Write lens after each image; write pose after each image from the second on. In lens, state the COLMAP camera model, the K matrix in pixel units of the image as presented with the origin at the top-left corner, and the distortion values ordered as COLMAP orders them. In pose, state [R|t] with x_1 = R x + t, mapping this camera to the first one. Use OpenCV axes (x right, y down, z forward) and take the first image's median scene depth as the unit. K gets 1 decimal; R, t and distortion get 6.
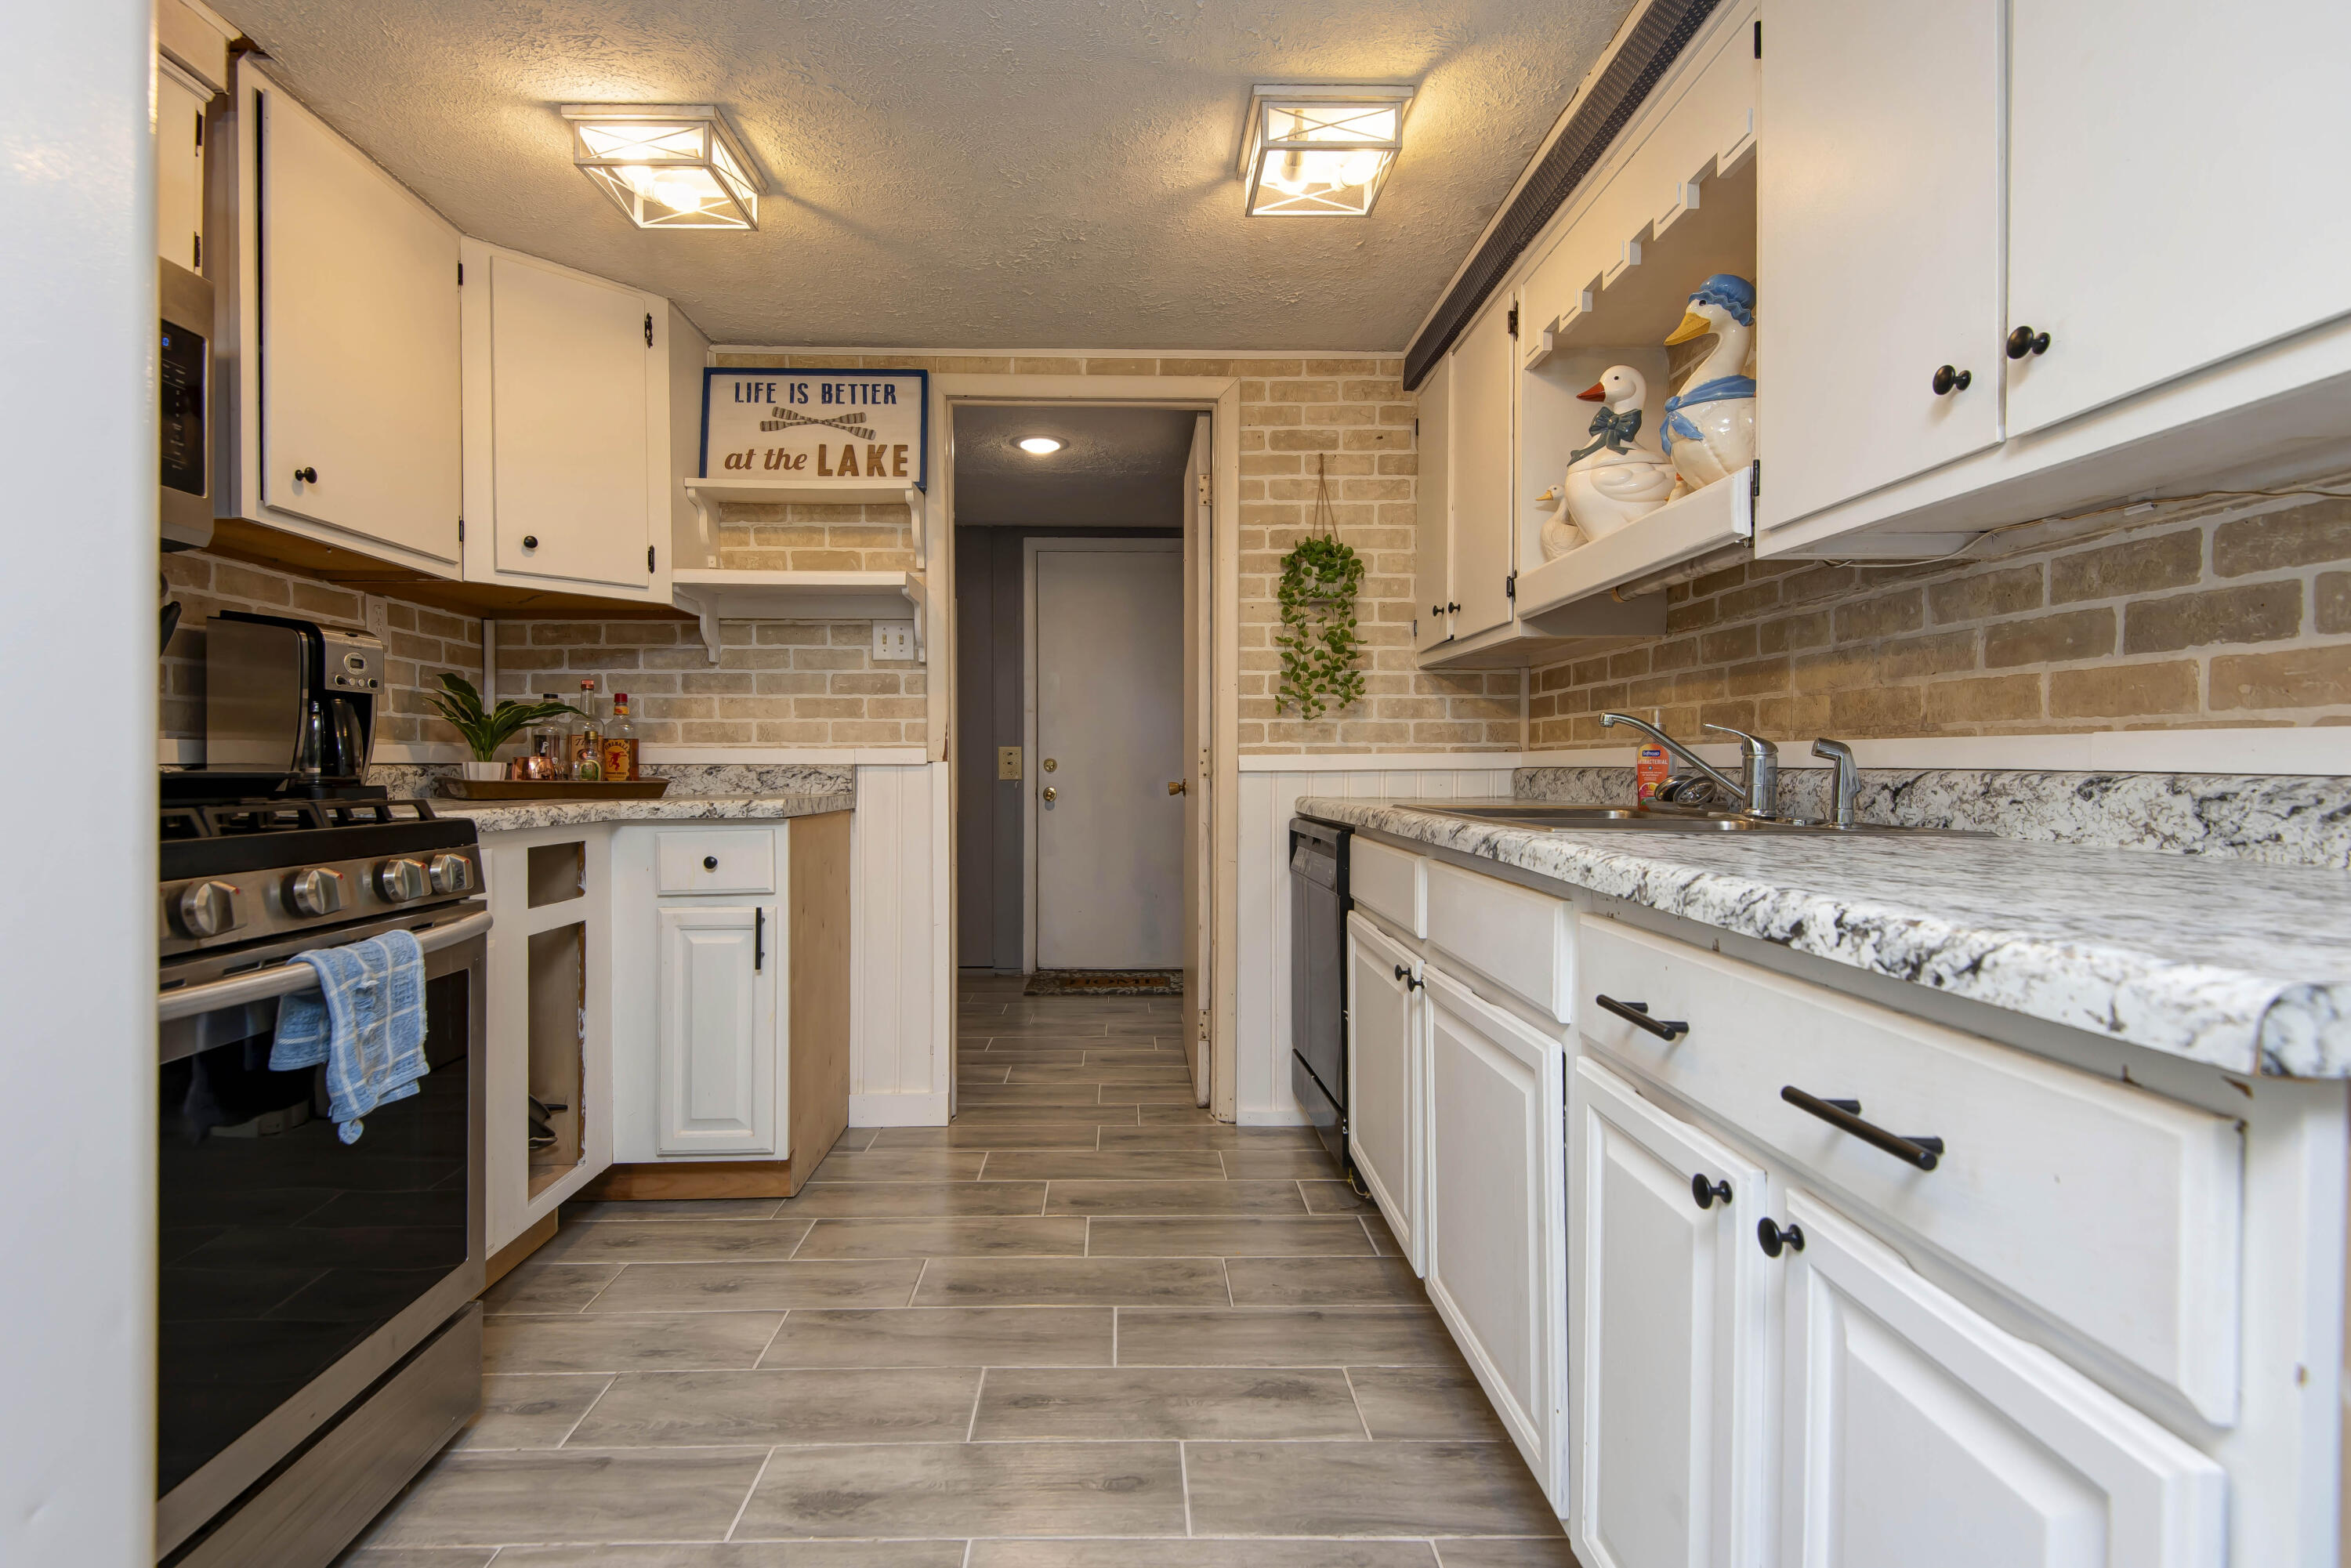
lens RADIAL K [[1091.8, 0, 1174.0], [0, 1091.8, 779.7], [0, 0, 1]] dist [0.023963, -0.015216]
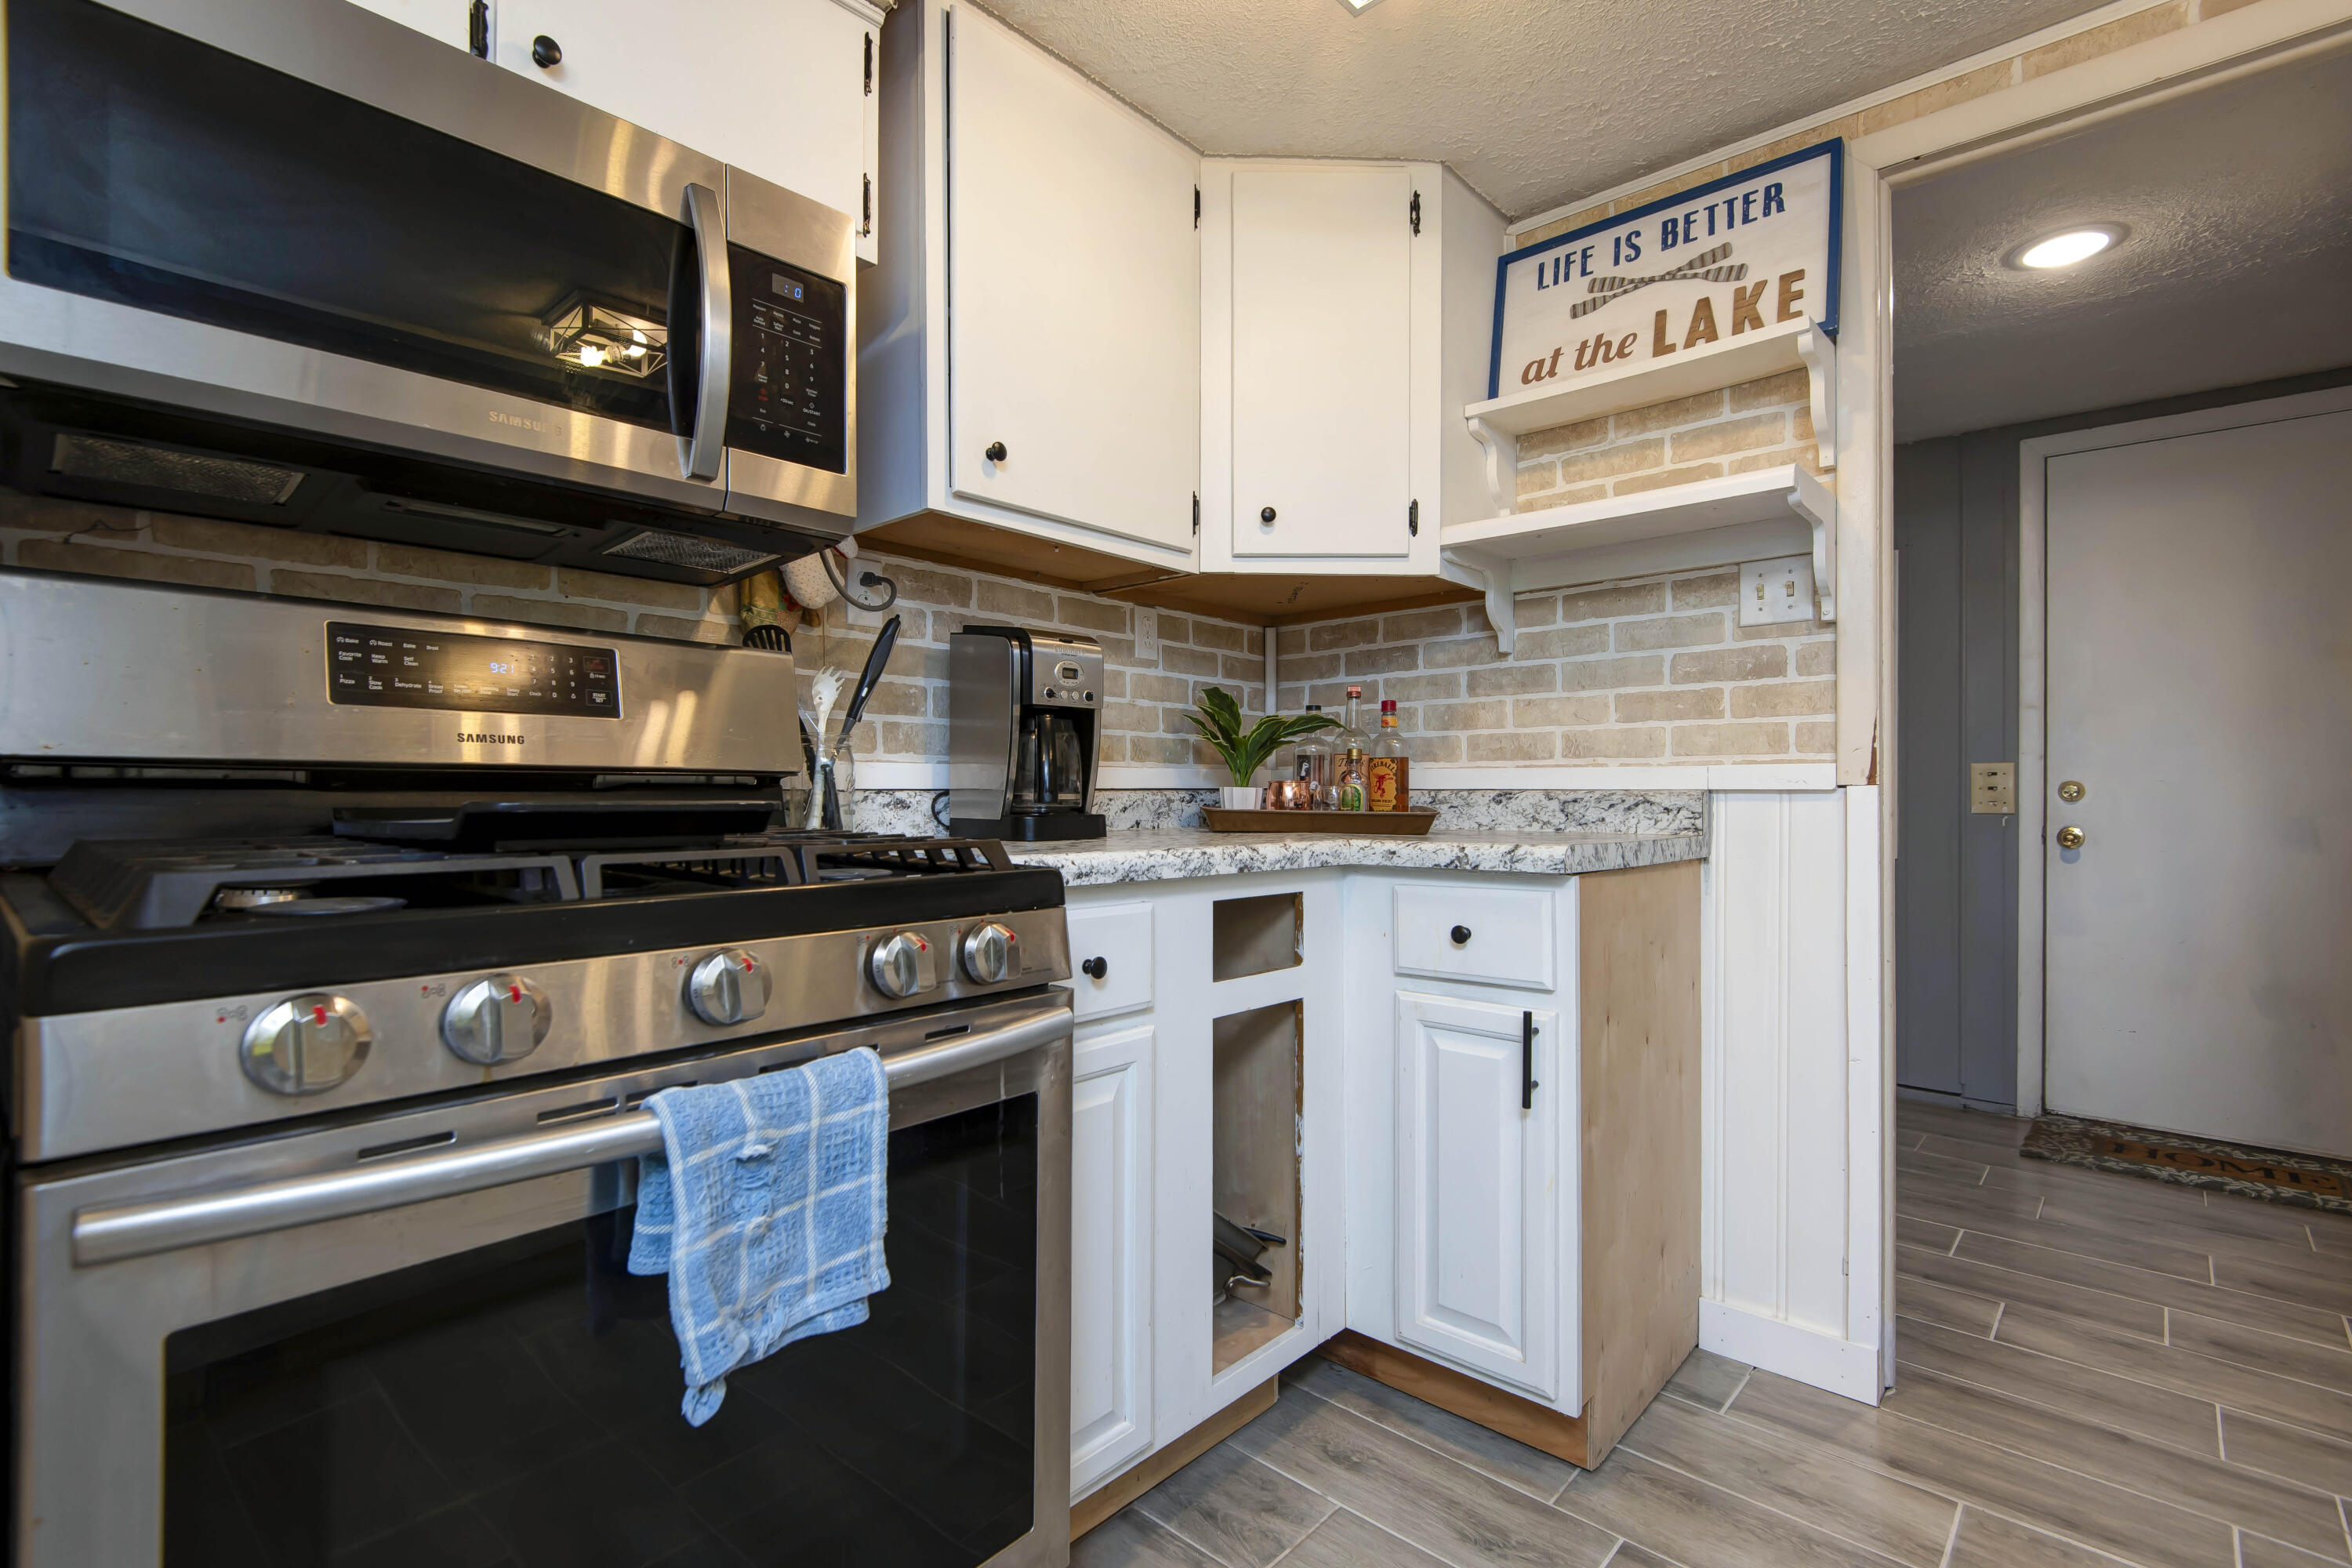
lens RADIAL K [[1092.3, 0, 1157.4], [0, 1092.3, 792.6], [0, 0, 1]] dist [0.023963, -0.015216]
pose [[0.706019, 0.001039, -0.708192, -0.068769], [-0.009516, 0.999923, -0.008020, -0.004532], [0.708129, 0.012402, 0.705974, 0.346973]]
